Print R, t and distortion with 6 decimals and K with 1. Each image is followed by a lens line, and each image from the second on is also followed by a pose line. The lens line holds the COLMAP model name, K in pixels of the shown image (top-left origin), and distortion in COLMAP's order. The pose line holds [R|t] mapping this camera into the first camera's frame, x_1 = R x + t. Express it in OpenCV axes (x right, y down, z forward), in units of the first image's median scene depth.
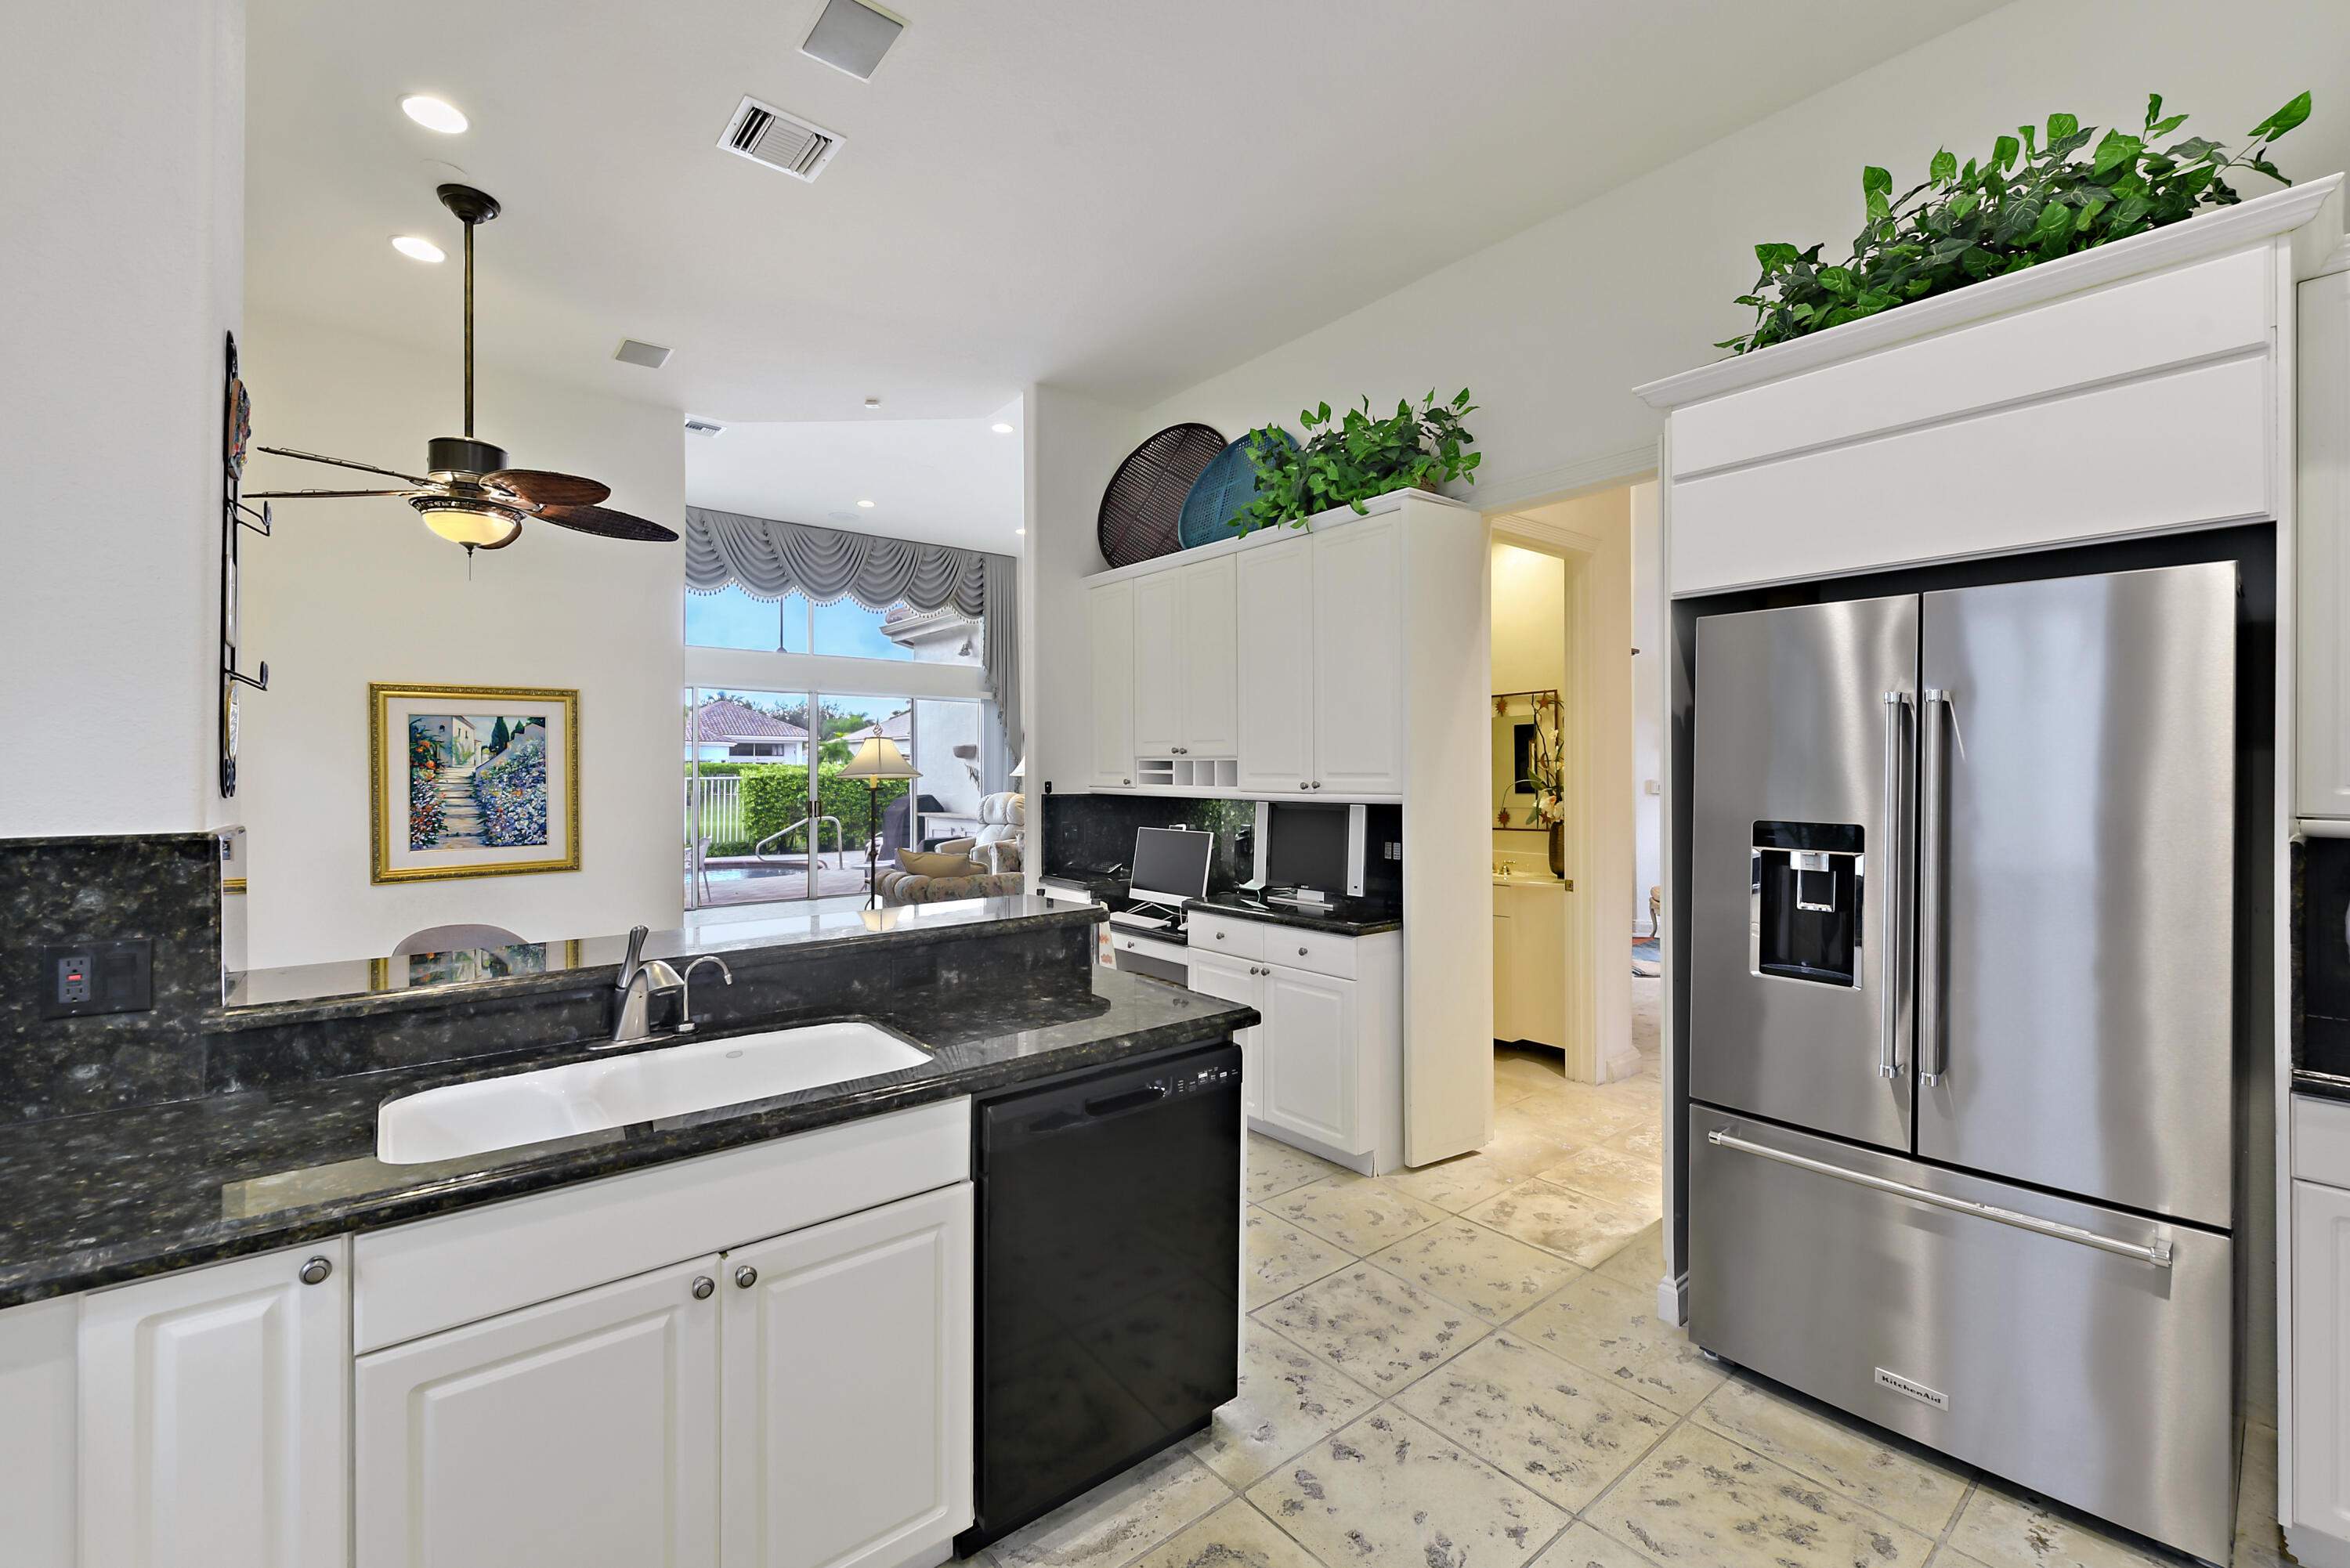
lens RADIAL K [[989.7, 0, 1160.7], [0, 989.7, 779.0], [0, 0, 1]] dist [0.001534, -0.000086]
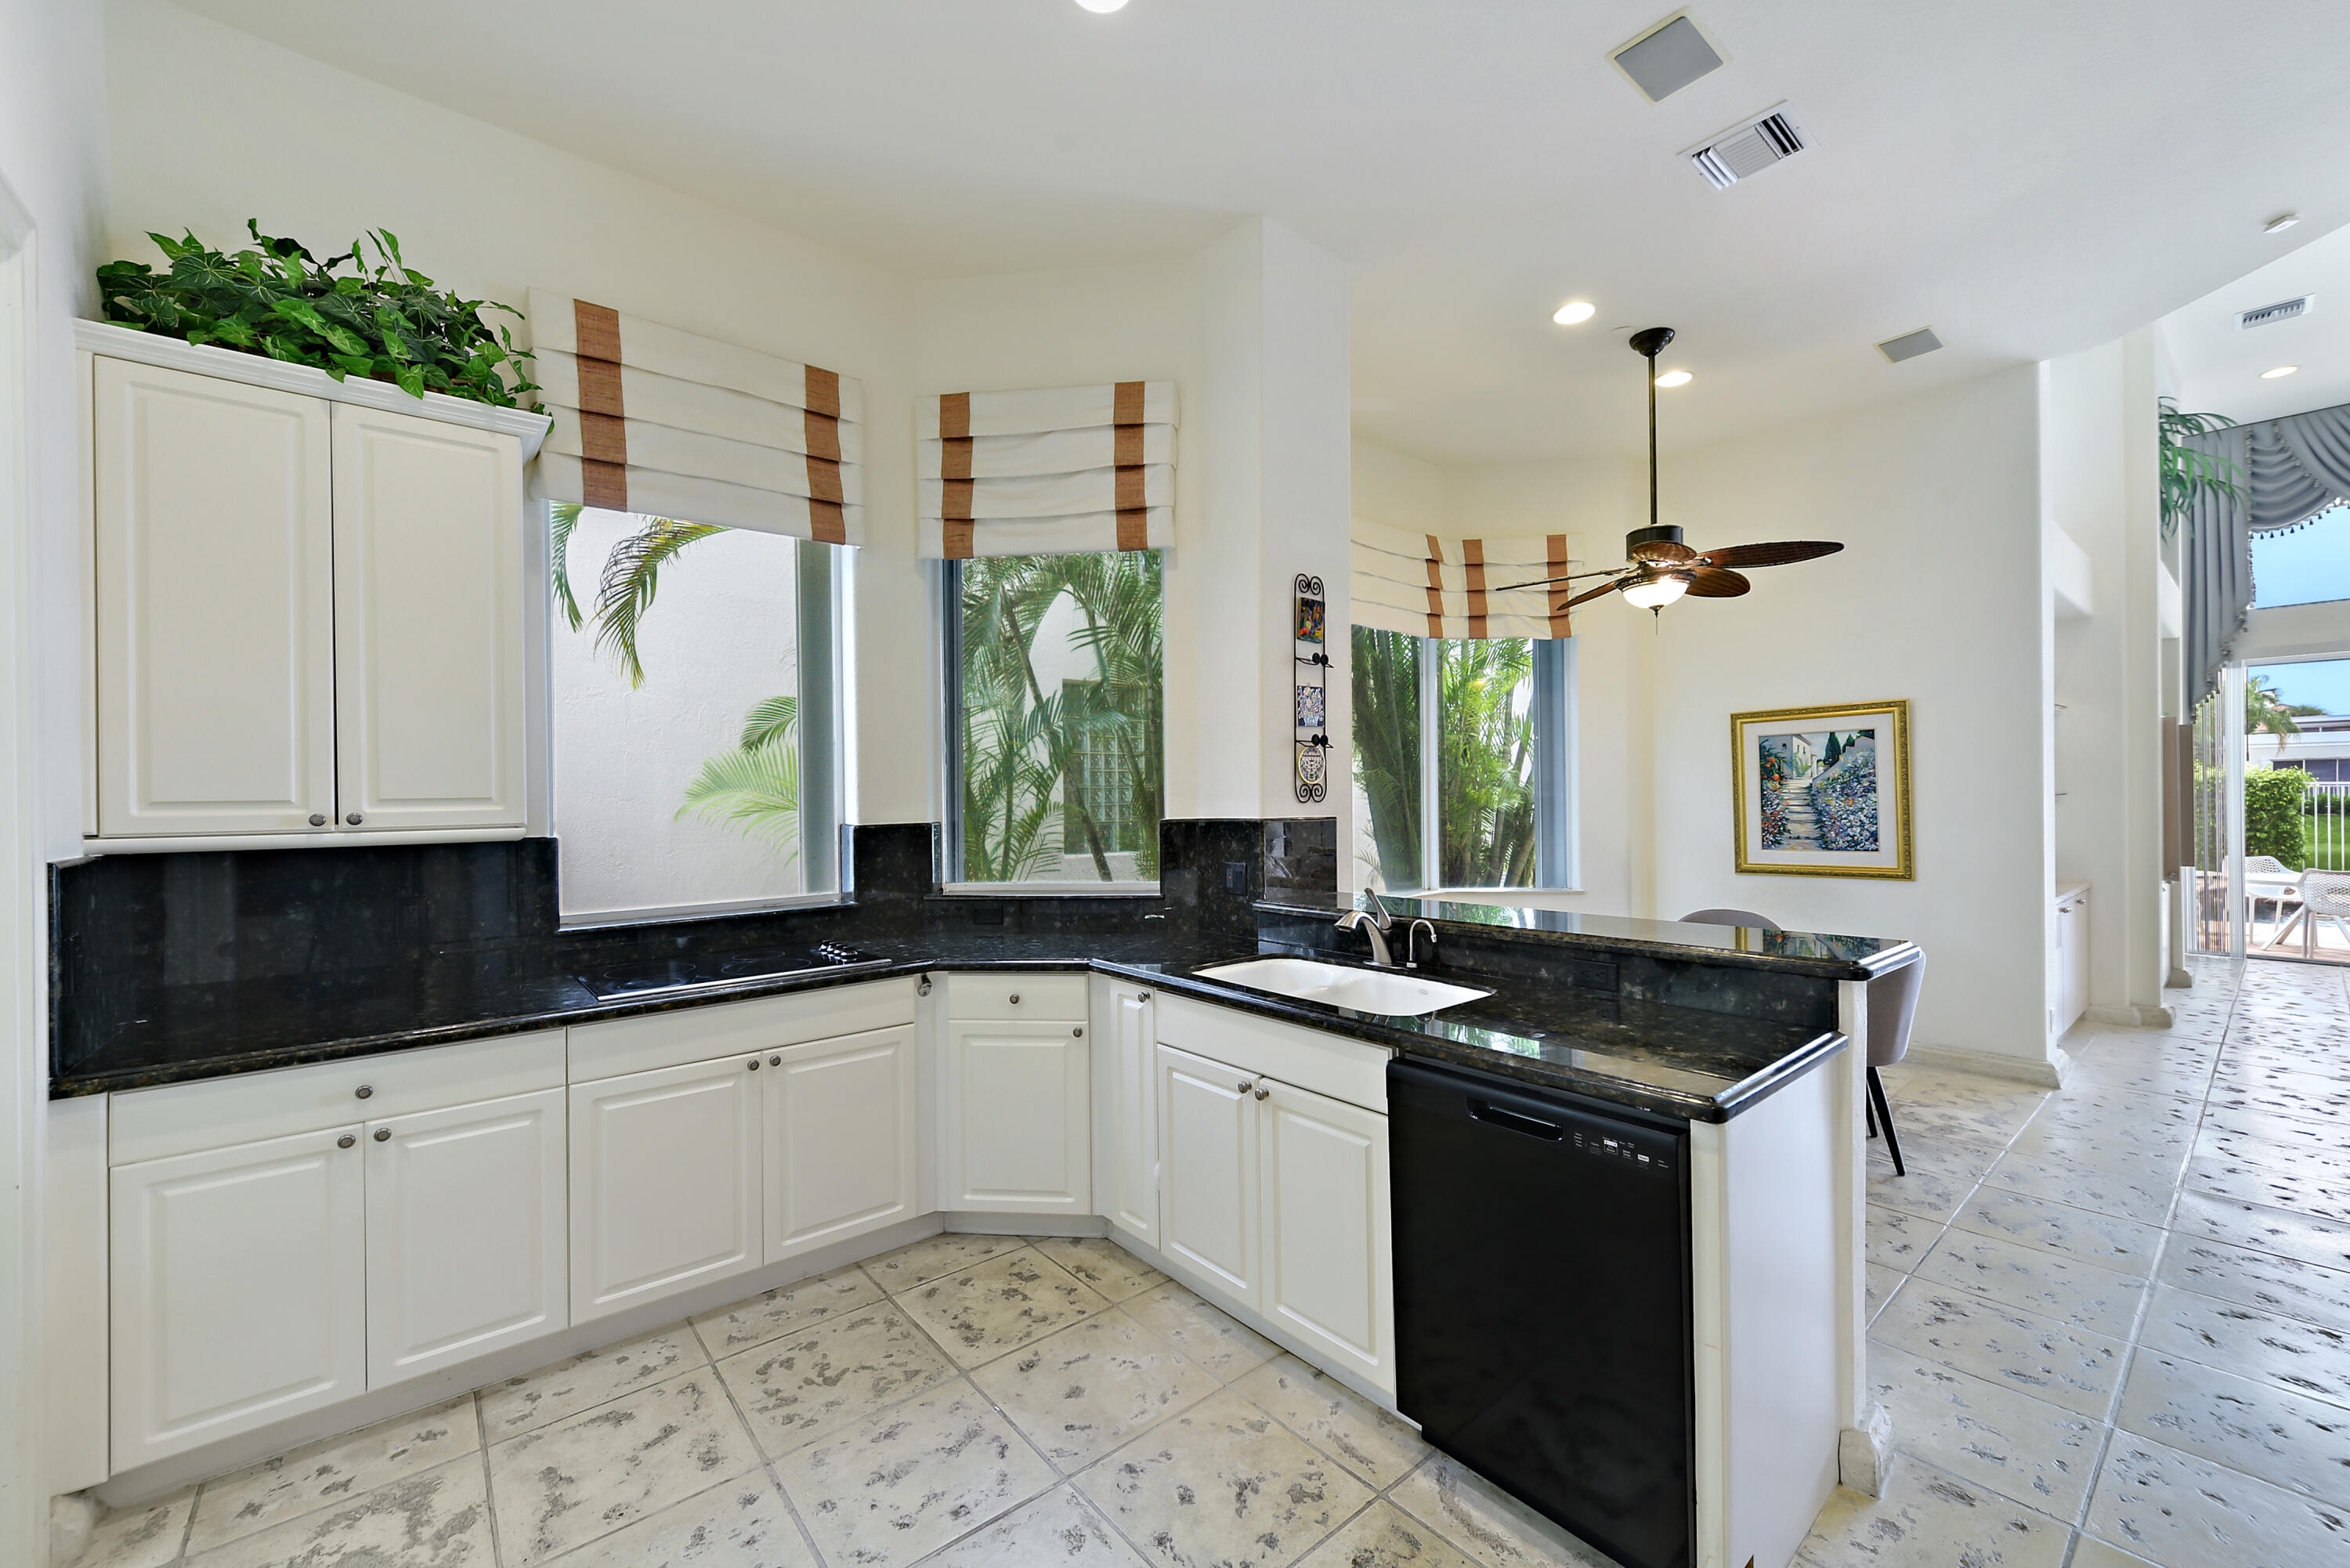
lens RADIAL K [[929.4, 0, 1182.1], [0, 929.4, 796.4], [0, 0, 1]] dist [0.005055, -0.000715]
pose [[0.006836, 0.004079, -0.999968, 0.376251], [0.007739, 0.999962, 0.004132, -0.001566], [0.999947, -0.007767, 0.006804, 0.283446]]
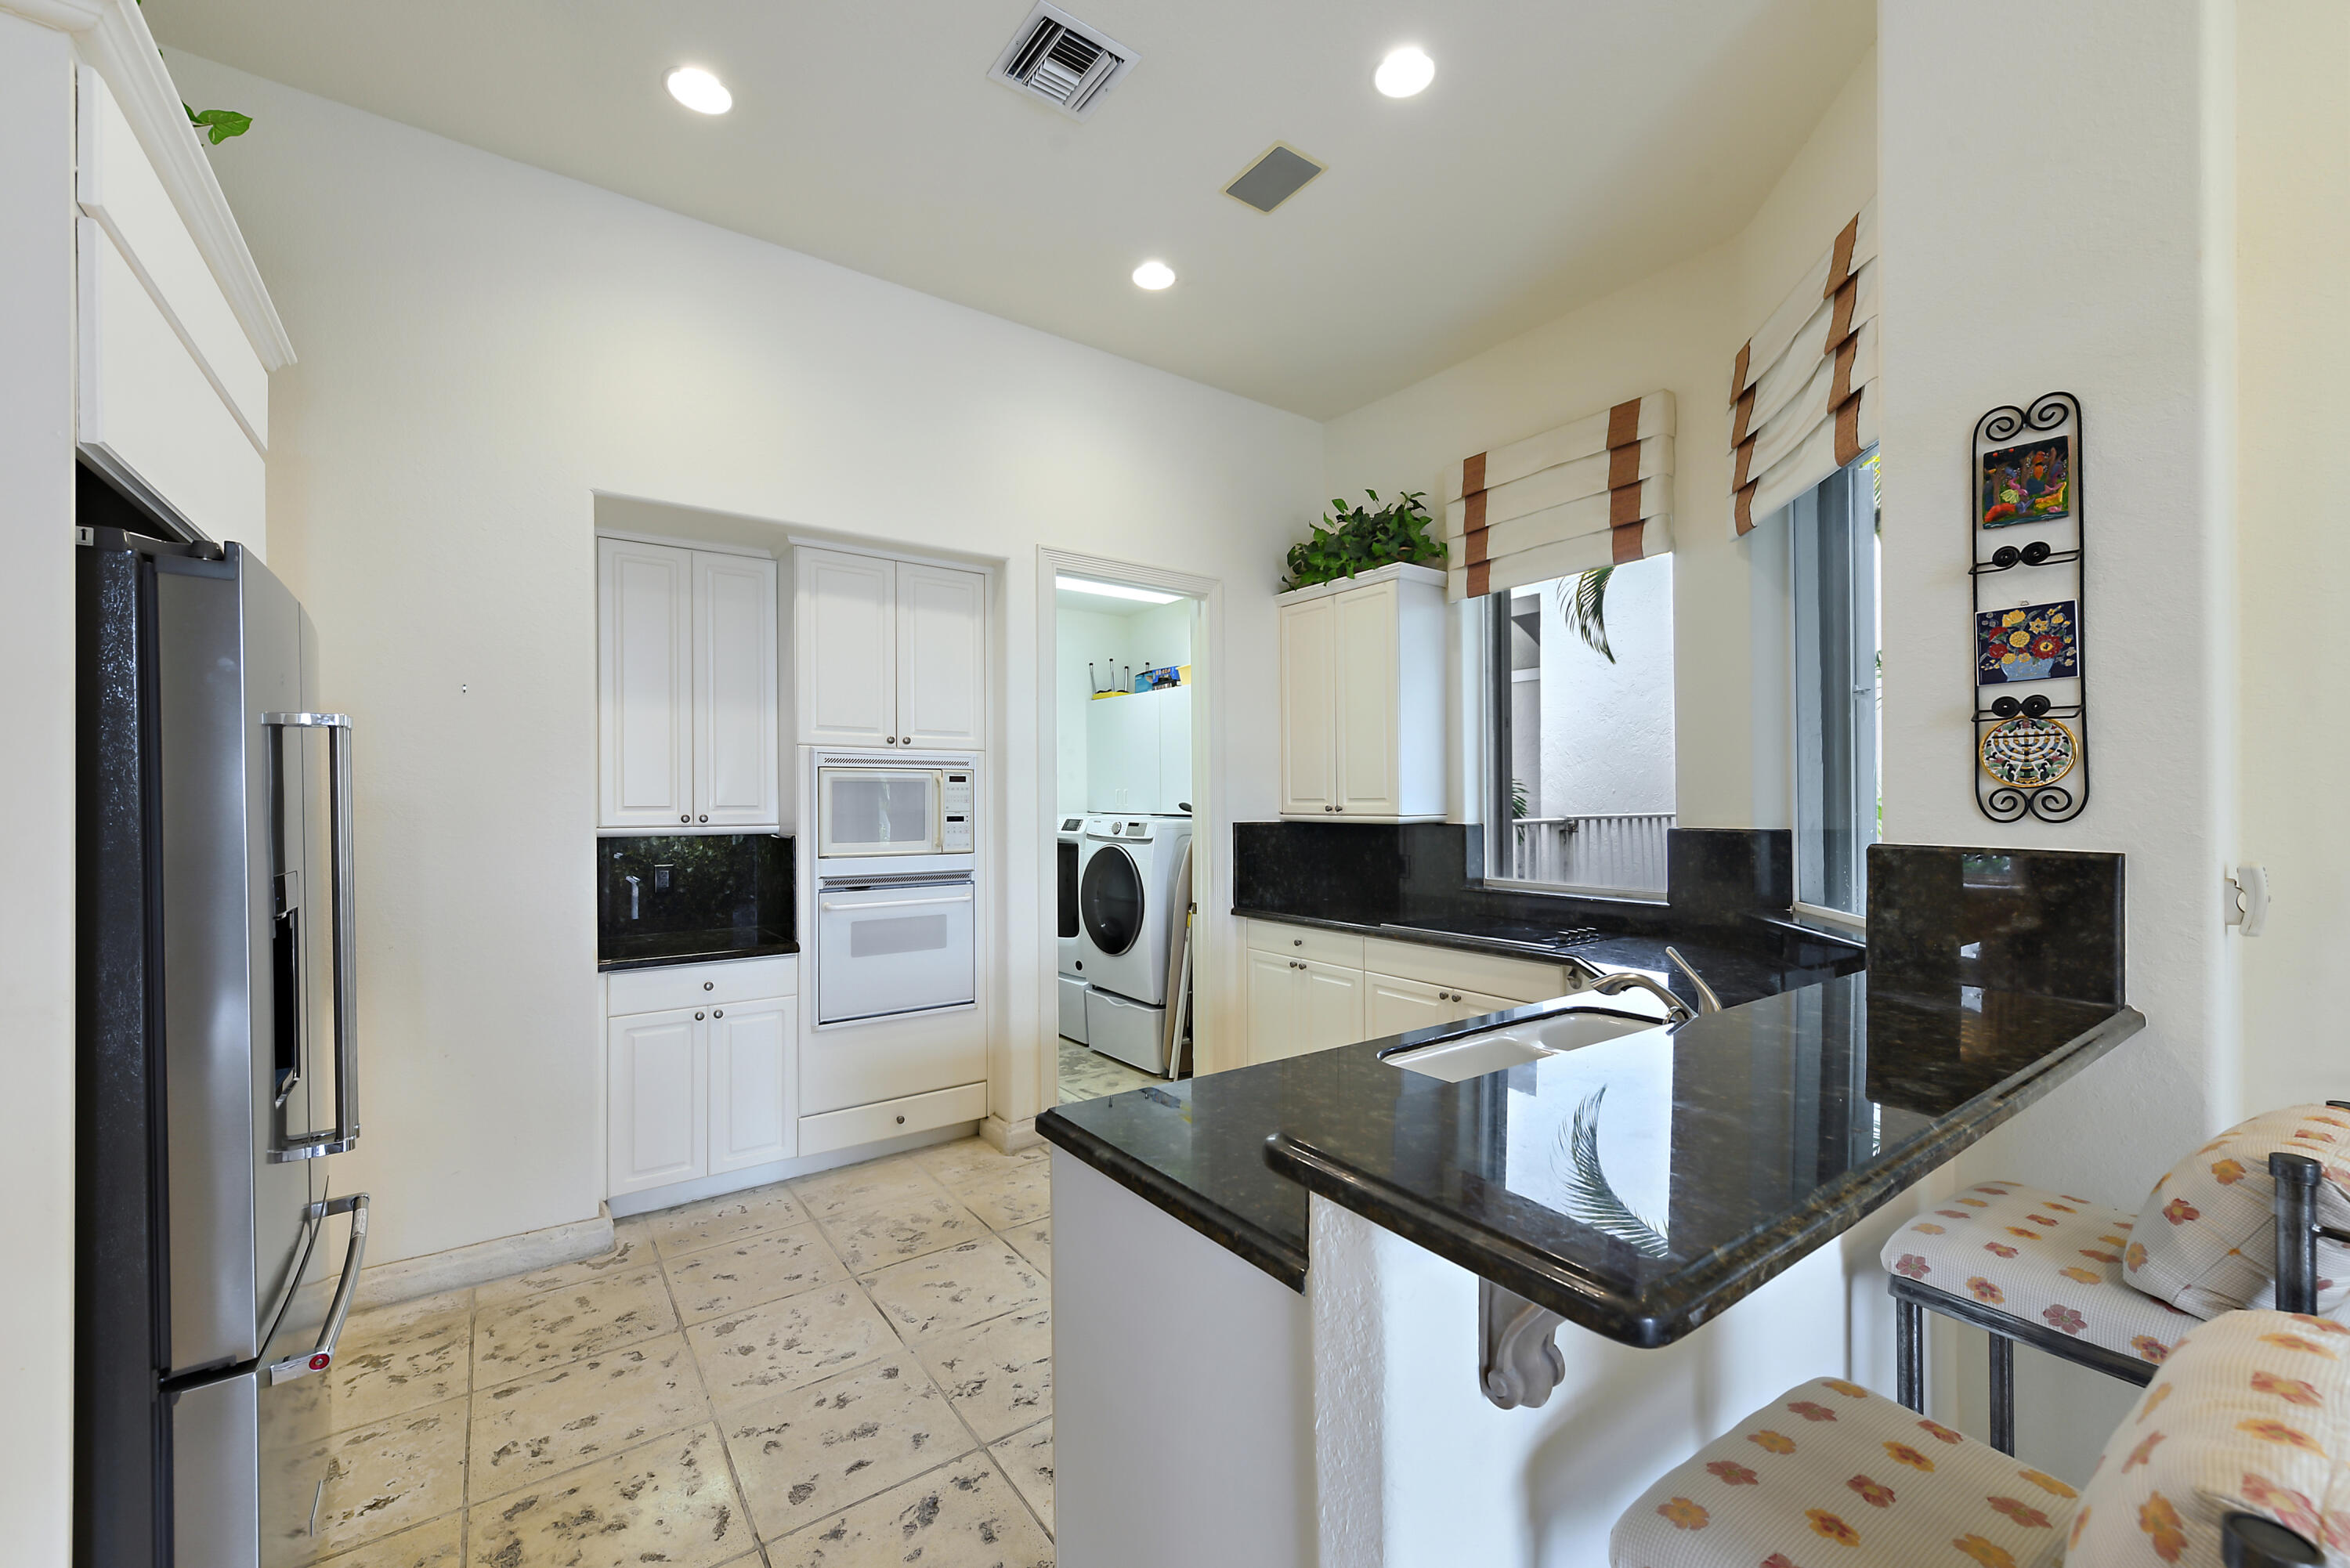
lens RADIAL K [[929.4, 0, 1162.0], [0, 929.4, 779.0], [0, 0, 1]] dist [0.005055, -0.000715]
pose [[-0.996943, 0.007913, 0.077729, -0.027247], [0.006705, 0.999853, -0.015780, -0.007419], [-0.077843, -0.015211, -0.996850, 0.823427]]
